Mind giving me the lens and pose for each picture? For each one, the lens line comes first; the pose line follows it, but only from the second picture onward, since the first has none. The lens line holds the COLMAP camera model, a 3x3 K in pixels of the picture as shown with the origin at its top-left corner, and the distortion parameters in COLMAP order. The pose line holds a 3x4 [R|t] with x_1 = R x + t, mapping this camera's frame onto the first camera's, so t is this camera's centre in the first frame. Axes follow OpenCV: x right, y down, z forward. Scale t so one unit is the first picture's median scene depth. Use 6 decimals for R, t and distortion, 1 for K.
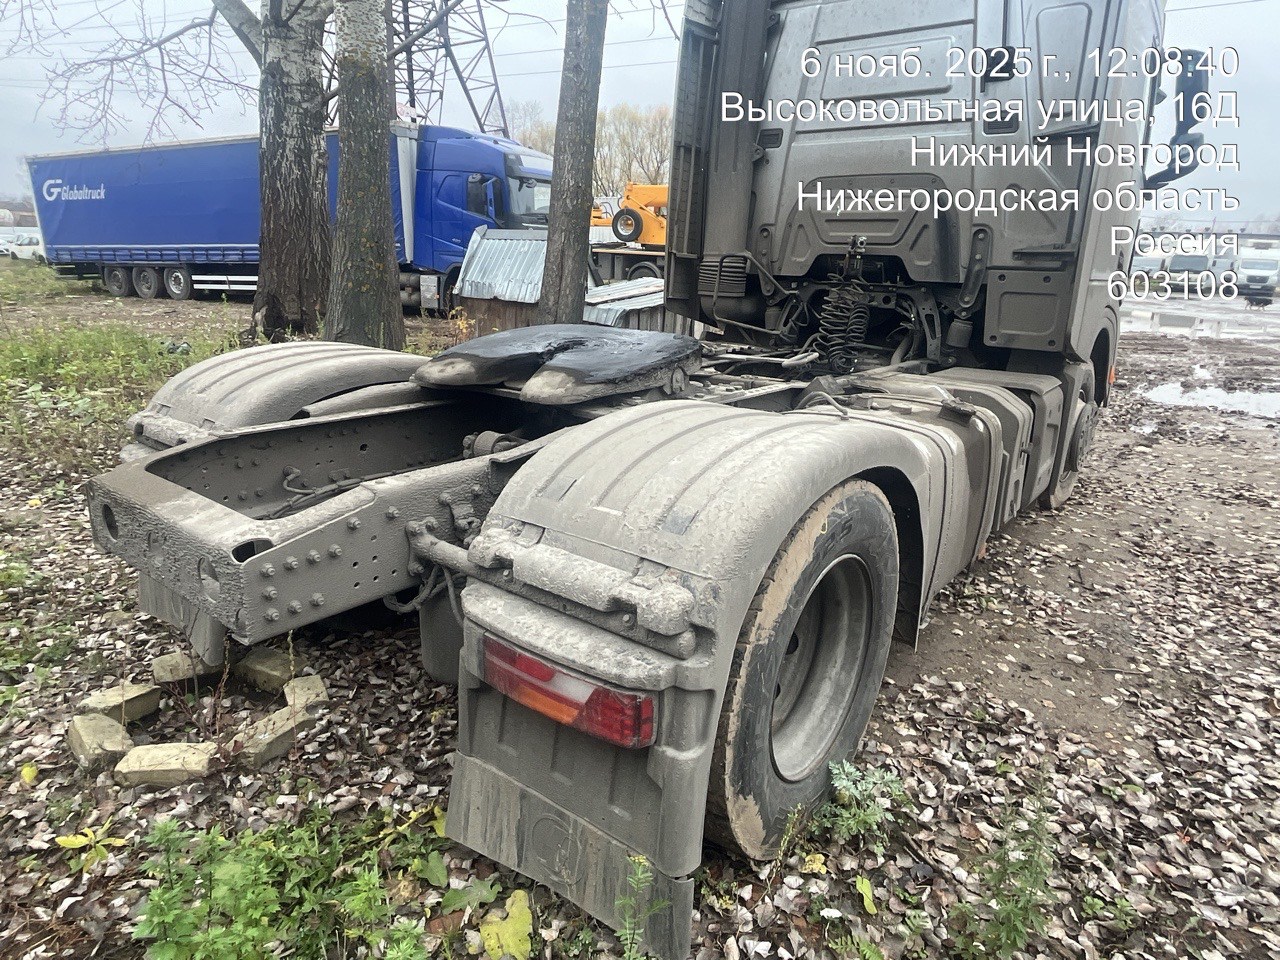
lens RADIAL K [[776.2, 0, 642.4], [0, 776.2, 472.3], [0, 0, 1]] dist [-0.000630, -0.002303]
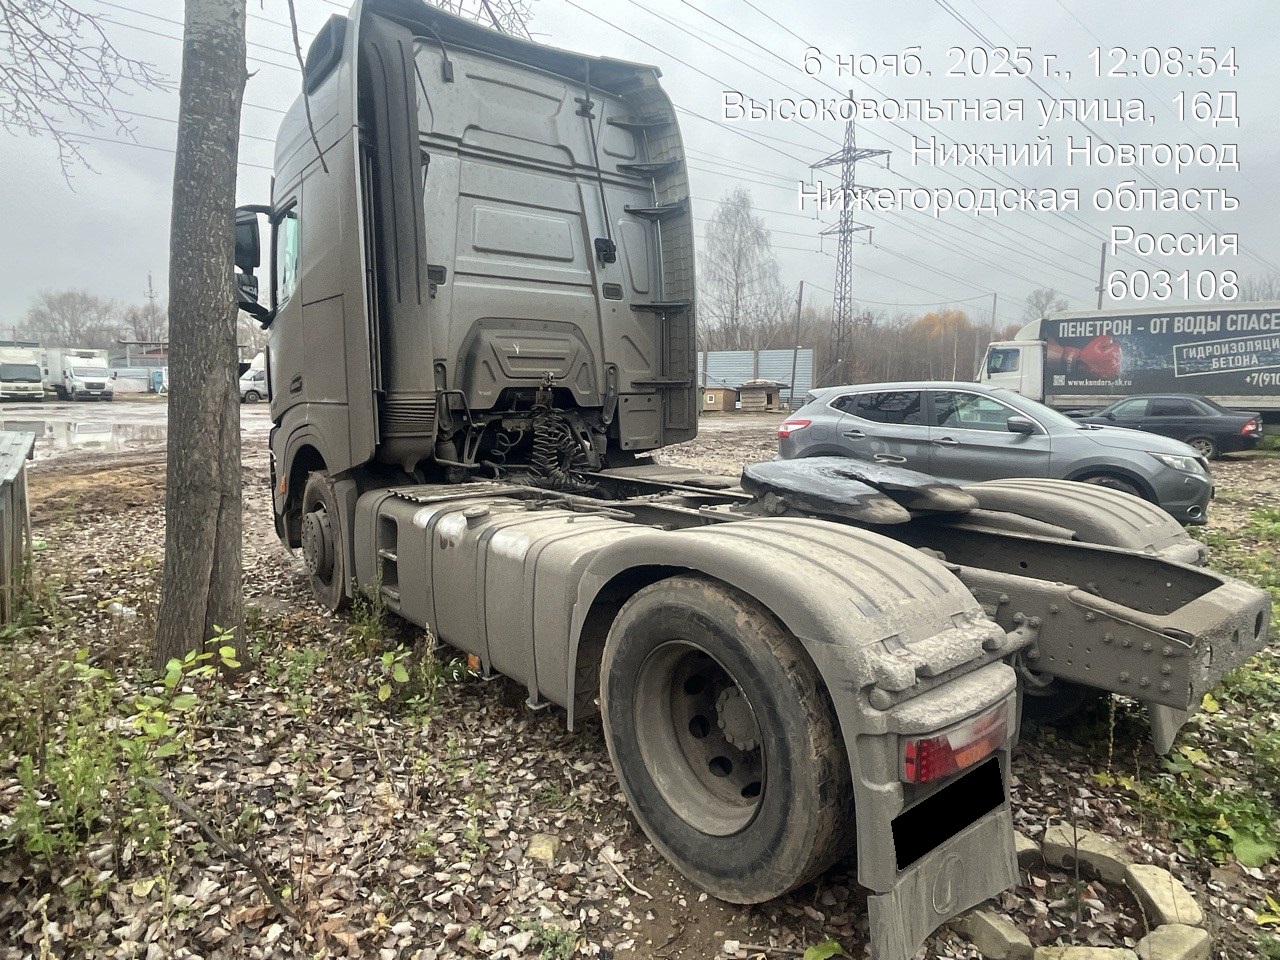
lens RADIAL K [[776.2, 0, 642.4], [0, 776.2, 472.3], [0, 0, 1]] dist [-0.000630, -0.002303]
pose [[0.235932, -0.140352, 0.961581, -0.814581], [0.265204, 0.961253, 0.075234, -0.211571], [-0.934881, 0.237265, 0.264012, 0.603791]]
